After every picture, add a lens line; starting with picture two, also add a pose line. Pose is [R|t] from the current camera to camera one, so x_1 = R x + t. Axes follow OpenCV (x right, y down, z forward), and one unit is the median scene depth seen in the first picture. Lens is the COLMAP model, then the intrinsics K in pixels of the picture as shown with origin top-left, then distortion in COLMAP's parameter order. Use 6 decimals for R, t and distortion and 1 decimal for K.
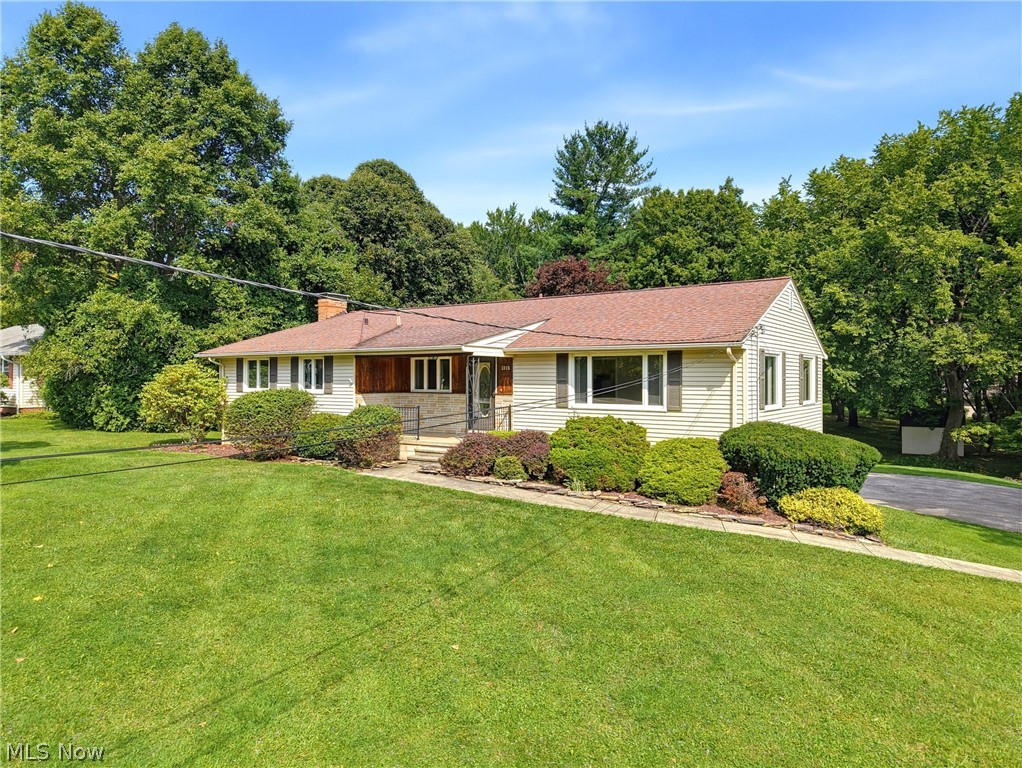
lens RADIAL K [[695.7, 0, 511.0], [0, 695.7, 384.0], [0, 0, 1]] dist [0.010604, 0.000544]
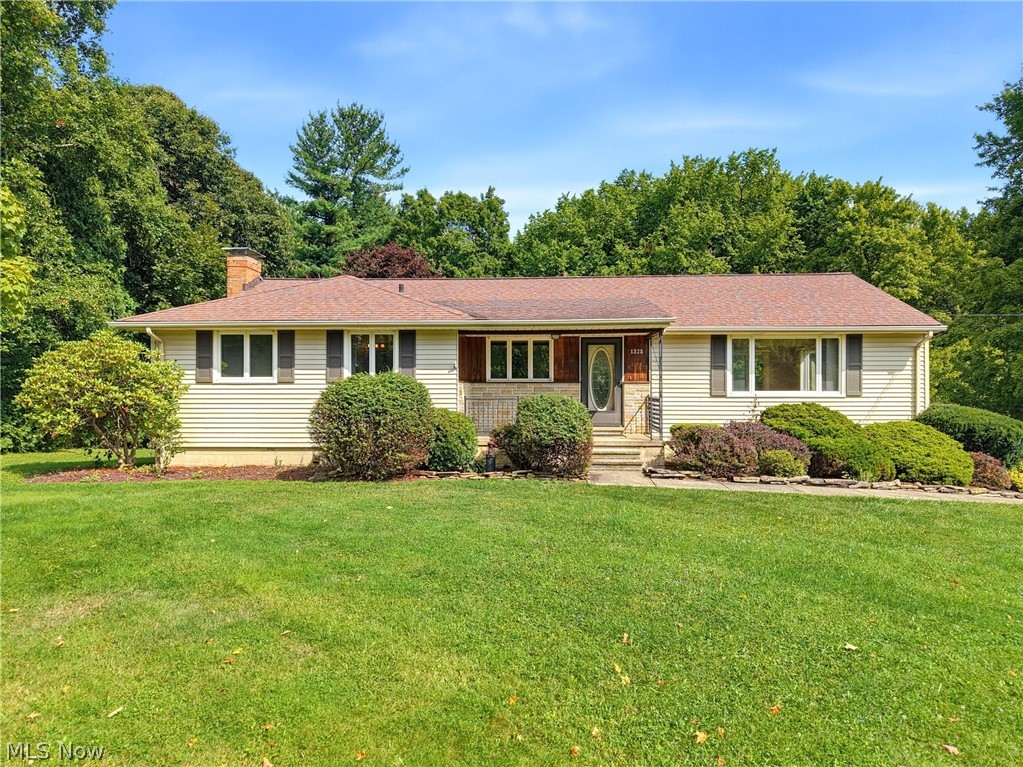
lens RADIAL K [[696.2, 0, 511.5], [0, 696.2, 398.5], [0, 0, 1]] dist [0.006421, 0.000936]
pose [[0.847086, -0.007439, 0.531404, -0.597961], [0.007393, 0.999970, 0.002213, 0.031482], [-0.531405, 0.002054, 0.847115, 0.371316]]
